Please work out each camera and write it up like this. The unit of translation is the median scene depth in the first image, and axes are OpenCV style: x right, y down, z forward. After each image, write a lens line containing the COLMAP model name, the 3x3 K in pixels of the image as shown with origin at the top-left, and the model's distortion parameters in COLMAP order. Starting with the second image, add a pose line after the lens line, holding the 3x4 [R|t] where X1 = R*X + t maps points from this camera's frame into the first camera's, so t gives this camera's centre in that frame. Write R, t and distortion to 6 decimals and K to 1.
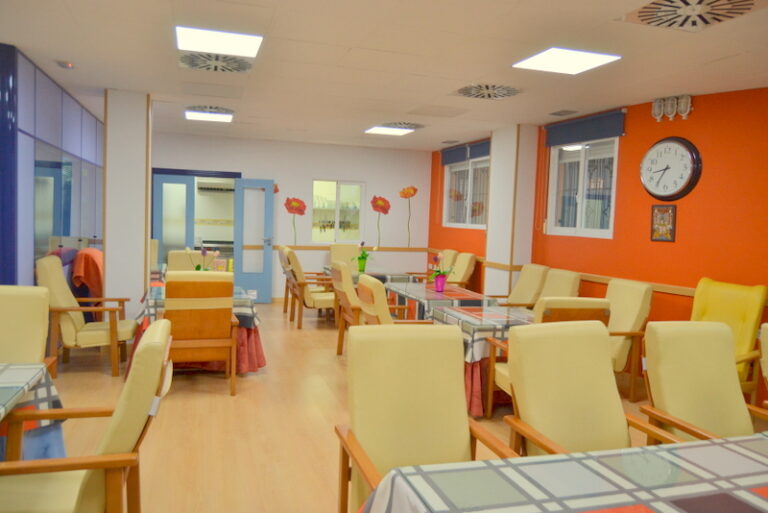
lens RADIAL K [[603.9, 0, 379.6], [0, 603.9, 256.8], [0, 0, 1]] dist [0.000925, 0.001436]
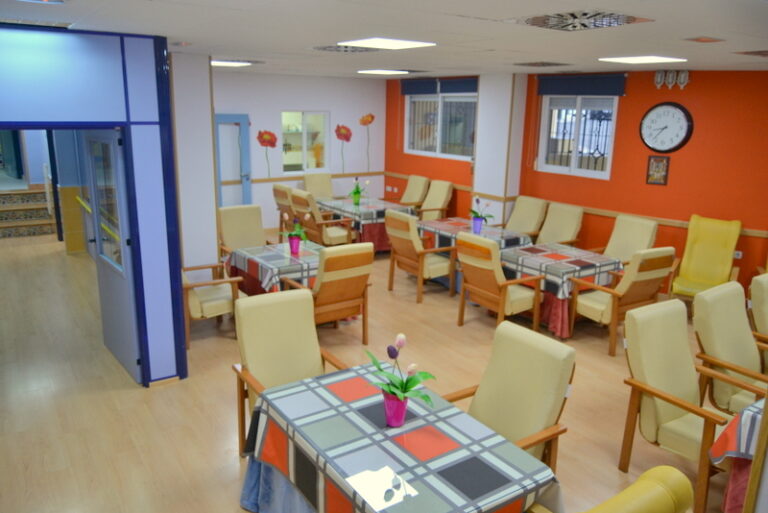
lens RADIAL K [[603.9, 0, 379.6], [0, 603.9, 256.8], [0, 0, 1]] dist [0.000925, 0.001436]
pose [[0.955589, -0.090735, 0.280388, -0.361606], [0.035921, 0.980190, 0.194774, -0.111912], [-0.292507, -0.176052, 0.939918, -0.053057]]
